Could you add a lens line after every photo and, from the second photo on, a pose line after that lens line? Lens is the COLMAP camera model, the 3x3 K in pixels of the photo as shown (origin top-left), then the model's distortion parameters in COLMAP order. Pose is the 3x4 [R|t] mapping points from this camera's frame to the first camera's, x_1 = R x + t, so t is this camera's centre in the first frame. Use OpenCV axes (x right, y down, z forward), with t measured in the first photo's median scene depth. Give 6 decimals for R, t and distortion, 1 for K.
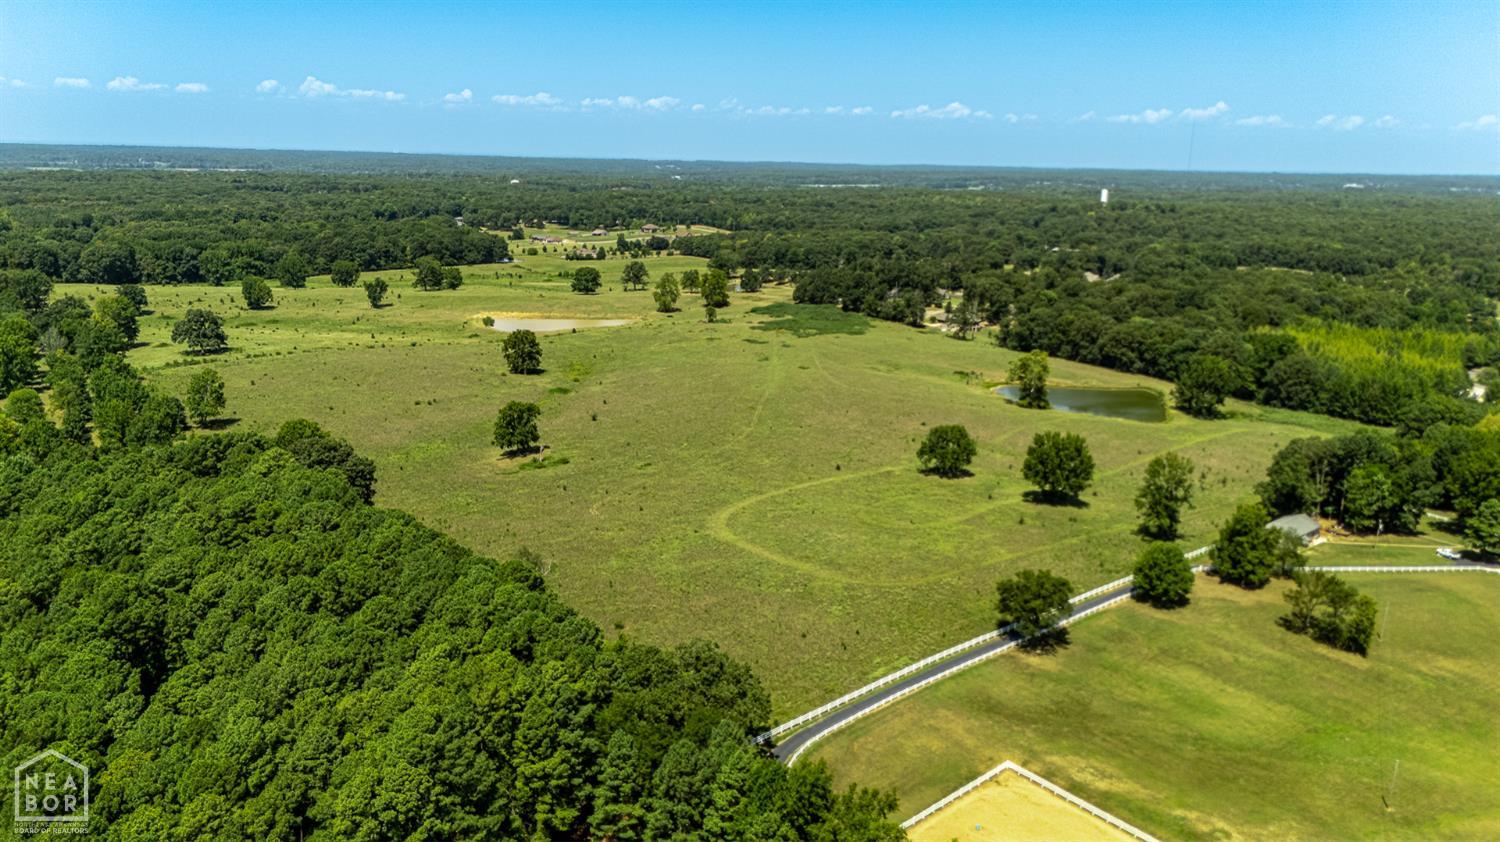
lens RADIAL K [[1085.4, 0, 749.4], [0, 1085.4, 425.1], [0, 0, 1]] dist [0.067192, -0.057104]
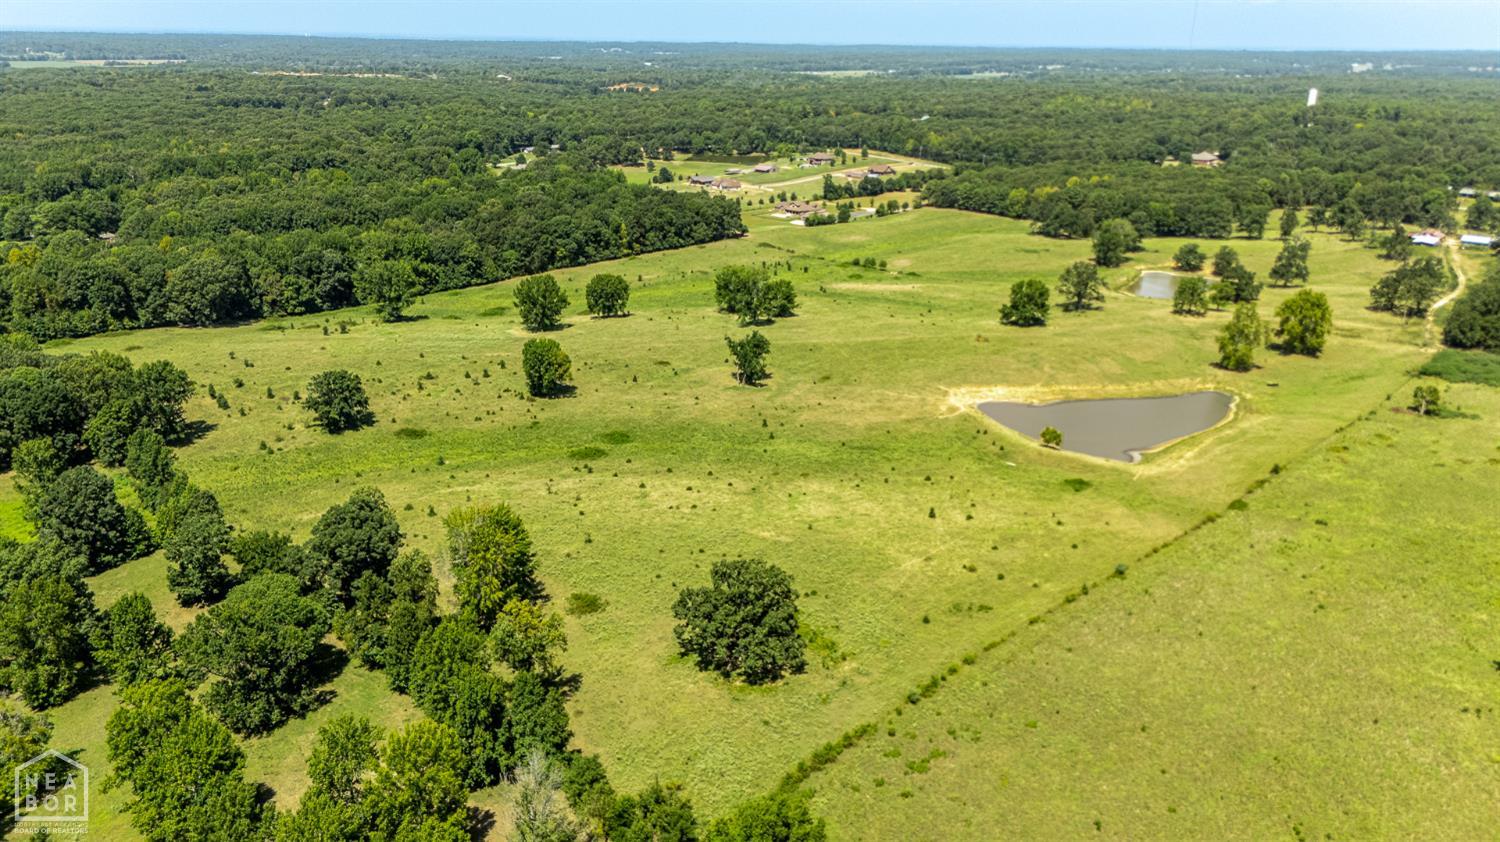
lens RADIAL K [[1085.4, 0, 746.4], [0, 1085.4, 422.3], [0, 0, 1]] dist [0.067192, -0.057104]
pose [[0.996519, -0.036002, 0.075191, -0.519713], [0.028275, 0.994442, 0.101415, -0.193233], [-0.078424, -0.098936, 0.991999, 0.586198]]
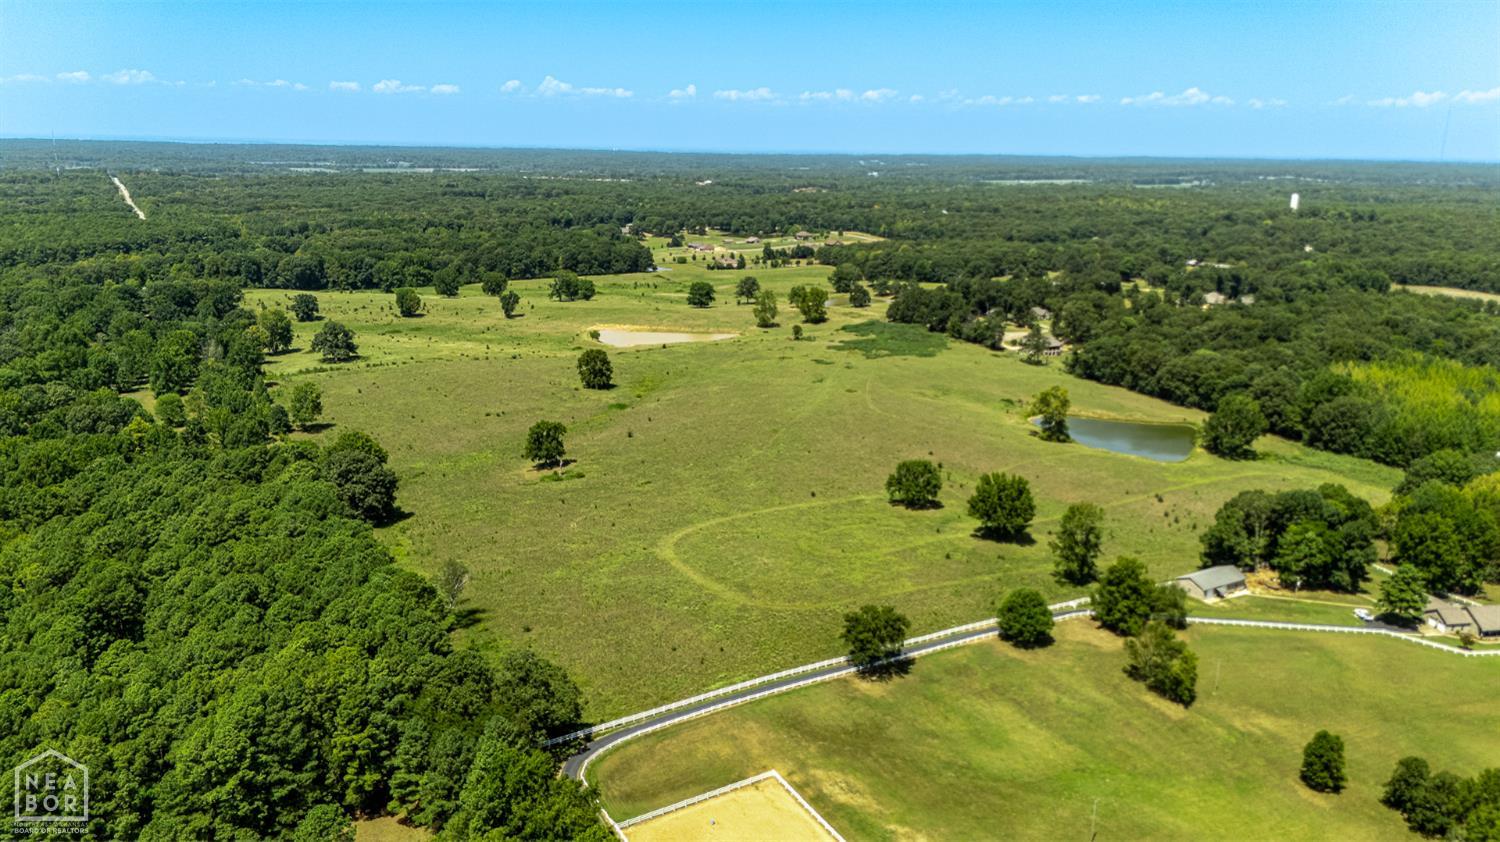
lens RADIAL K [[1085.4, 0, 757.3], [0, 1085.4, 420.5], [0, 0, 1]] dist [0.067192, -0.057104]
pose [[0.982616, 0.039379, -0.181428, 0.150807], [-0.038763, 0.999224, 0.006940, -0.027406], [0.181560, 0.000213, 0.983380, -0.056347]]
